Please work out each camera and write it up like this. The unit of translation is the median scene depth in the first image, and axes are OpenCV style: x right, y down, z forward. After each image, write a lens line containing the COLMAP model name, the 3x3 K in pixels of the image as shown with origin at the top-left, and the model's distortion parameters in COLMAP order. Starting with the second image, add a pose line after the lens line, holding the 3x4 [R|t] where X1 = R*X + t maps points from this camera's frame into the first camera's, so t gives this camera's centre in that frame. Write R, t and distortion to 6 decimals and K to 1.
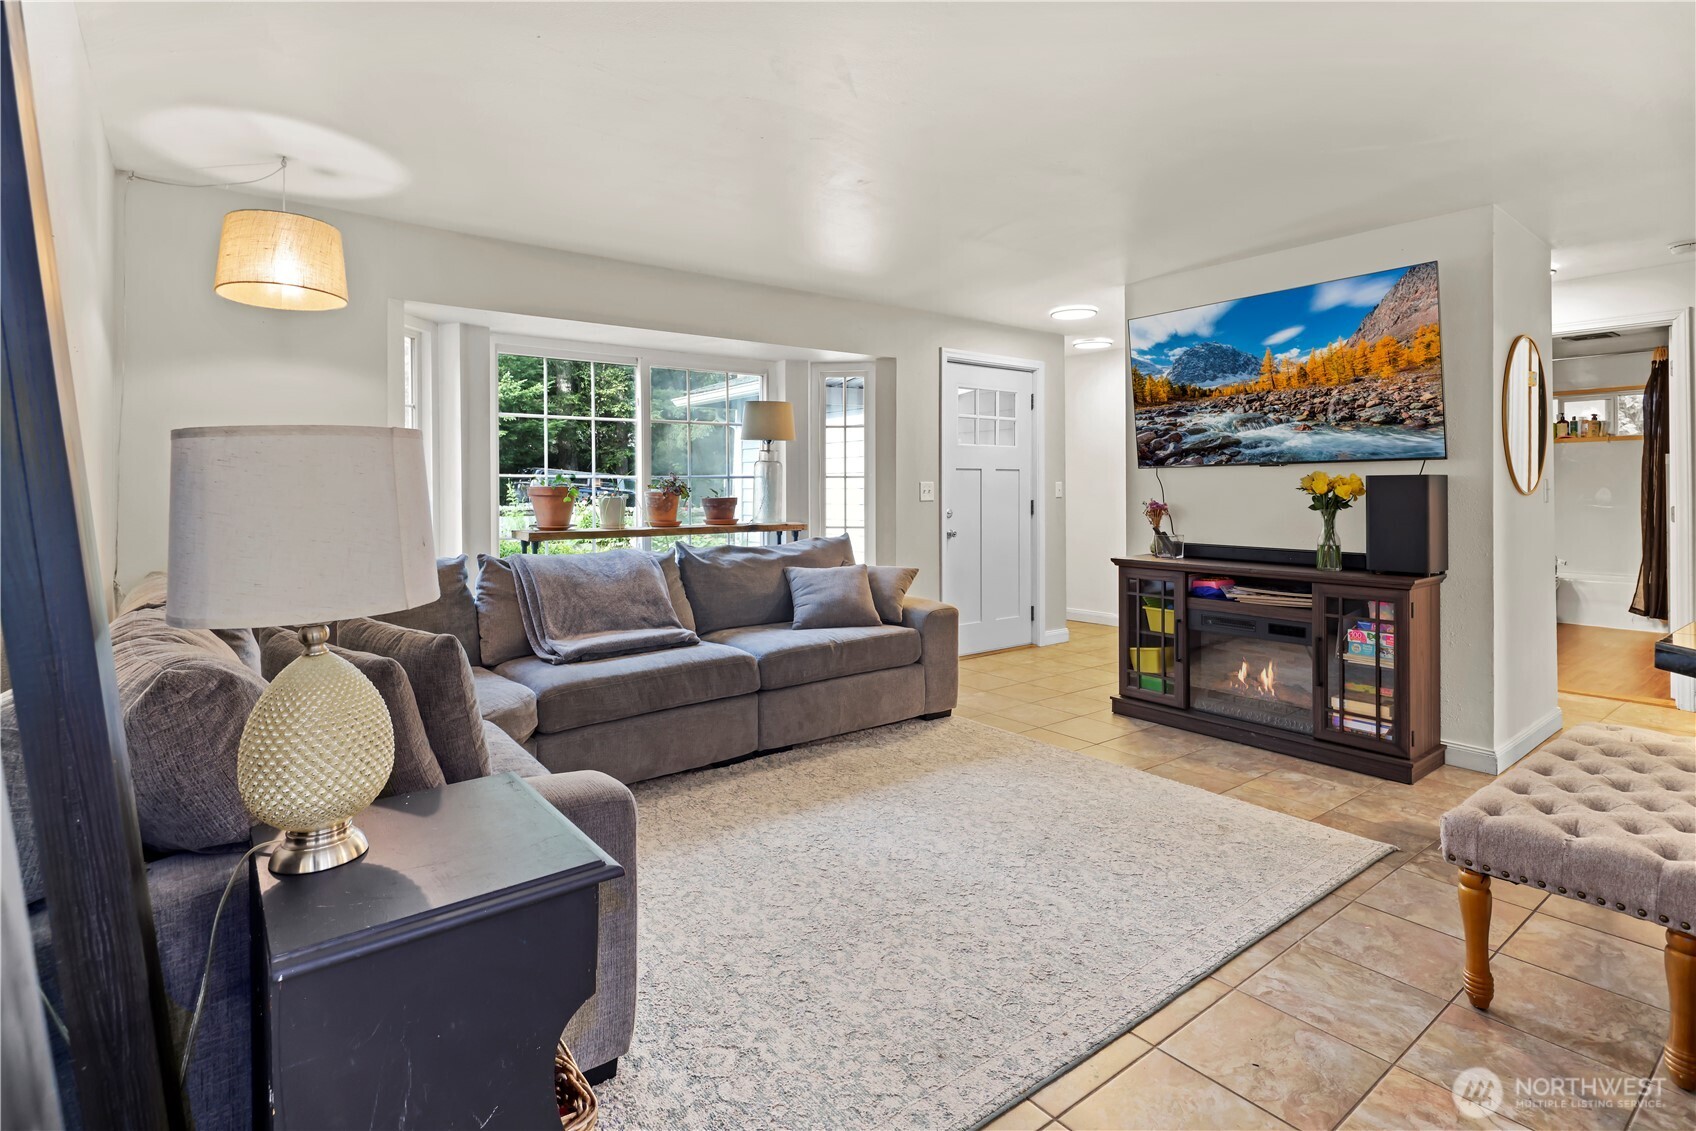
lens RADIAL K [[830.9, 0, 825.1], [0, 830.9, 499.3], [0, 0, 1]] dist [-0.003023, -0.000695]
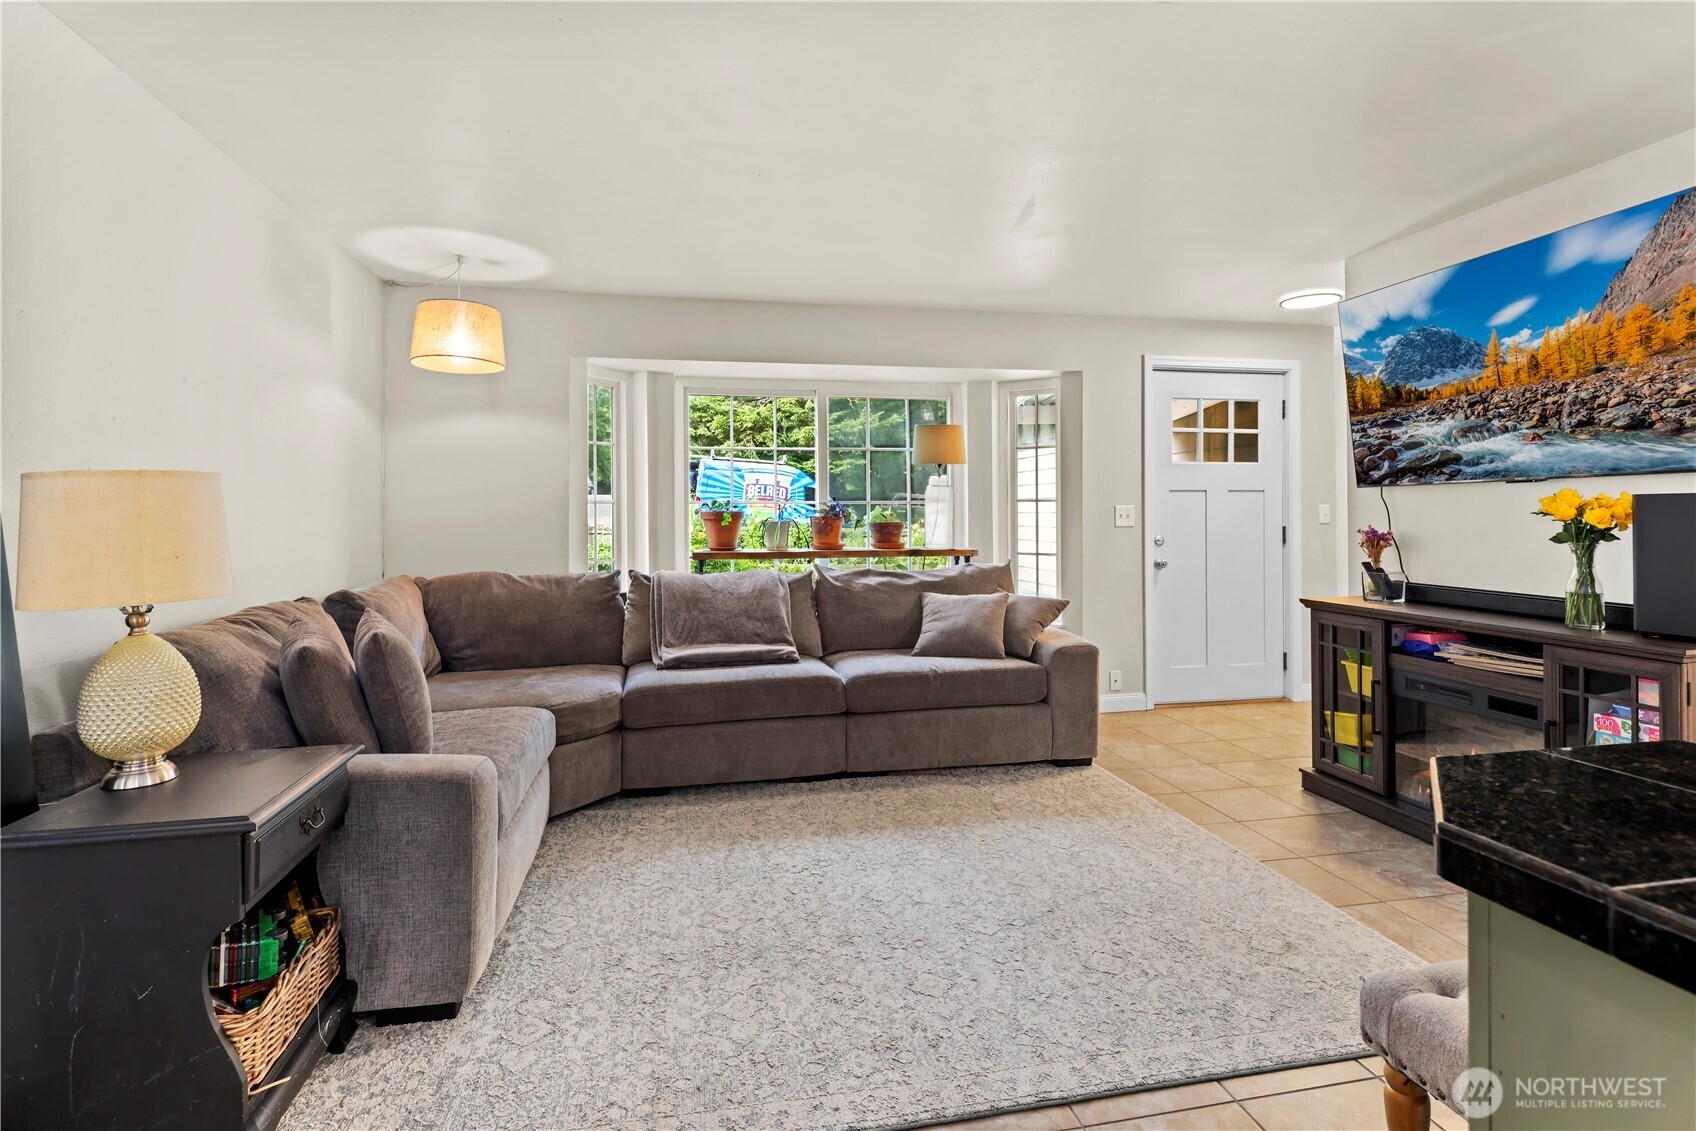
lens RADIAL K [[821.9, 0, 844.9], [0, 821.9, 508.4], [0, 0, 1]] dist [-0.001295, -0.001235]
pose [[0.904527, 0.003853, -0.426399, 0.346322], [-0.009728, 0.999885, -0.011601, -0.008682], [0.426305, 0.014642, 0.904461, 0.081727]]
